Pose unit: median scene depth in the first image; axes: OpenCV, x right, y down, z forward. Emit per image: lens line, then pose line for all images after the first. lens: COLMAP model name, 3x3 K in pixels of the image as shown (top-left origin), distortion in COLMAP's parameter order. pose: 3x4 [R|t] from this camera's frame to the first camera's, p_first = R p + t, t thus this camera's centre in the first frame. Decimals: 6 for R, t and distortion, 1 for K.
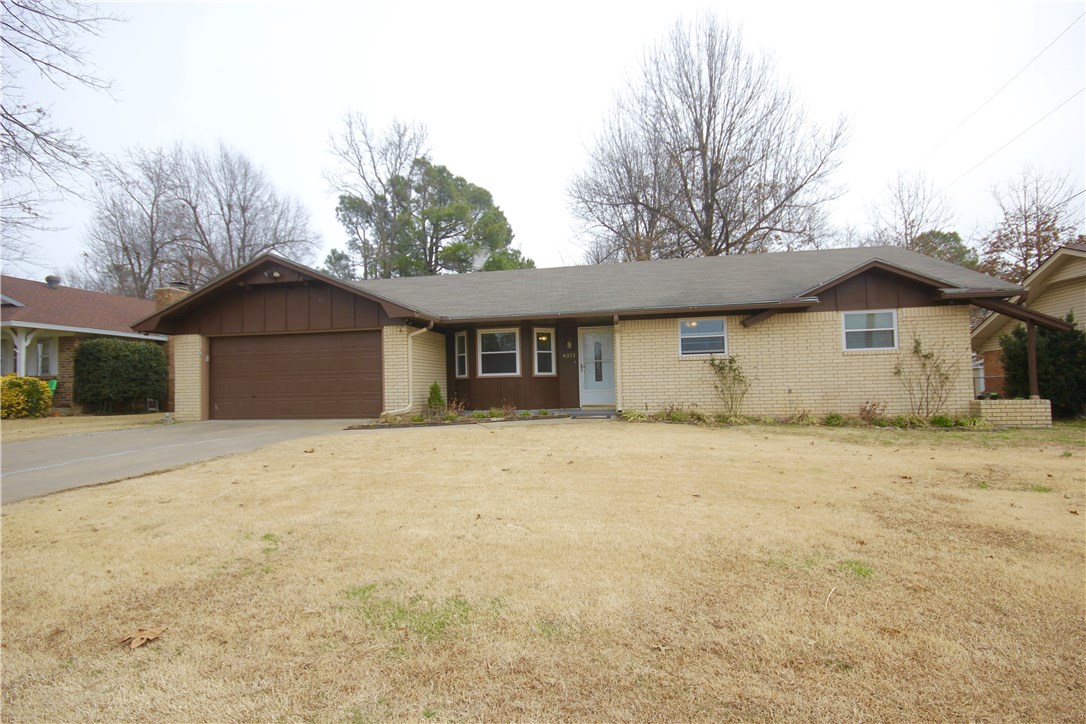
lens RADIAL K [[536.5, 0, 542.9], [0, 536.5, 366.0], [0, 0, 1]] dist [0.003487, 0.000513]
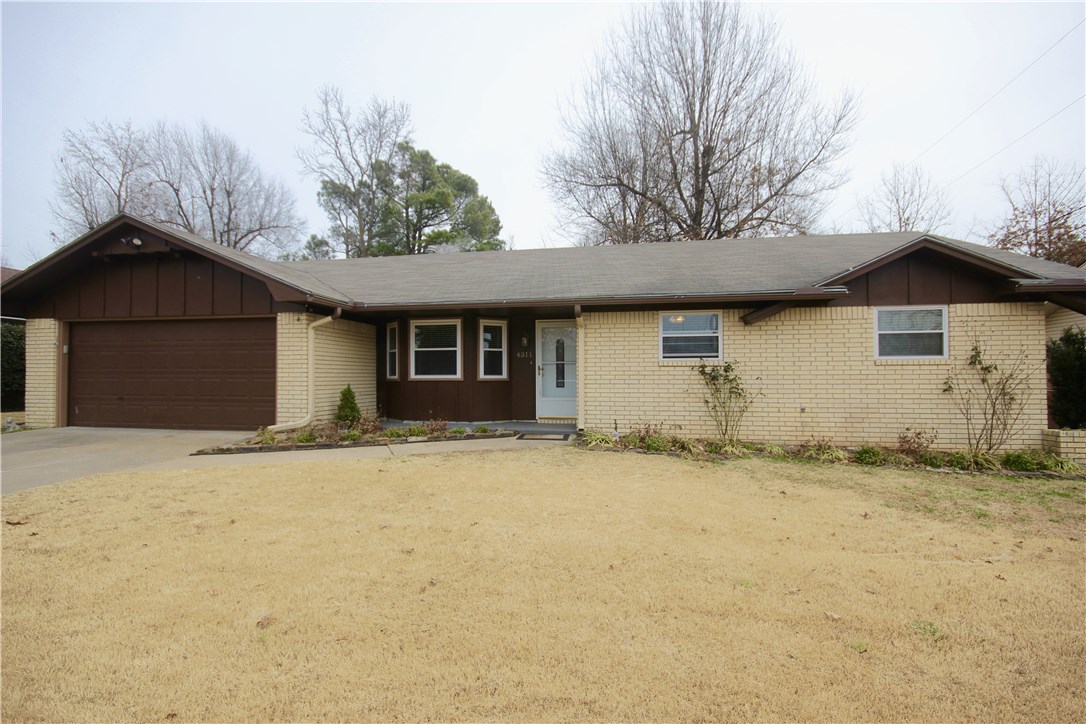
lens RADIAL K [[505.4, 0, 542.8], [0, 505.4, 365.7], [0, 0, 1]] dist [0.000513, -0.005261]
pose [[0.999710, 0.021398, 0.011019, 0.063232], [-0.021592, 0.999609, 0.017781, -0.016043], [-0.010634, -0.018013, 0.999781, 0.222296]]
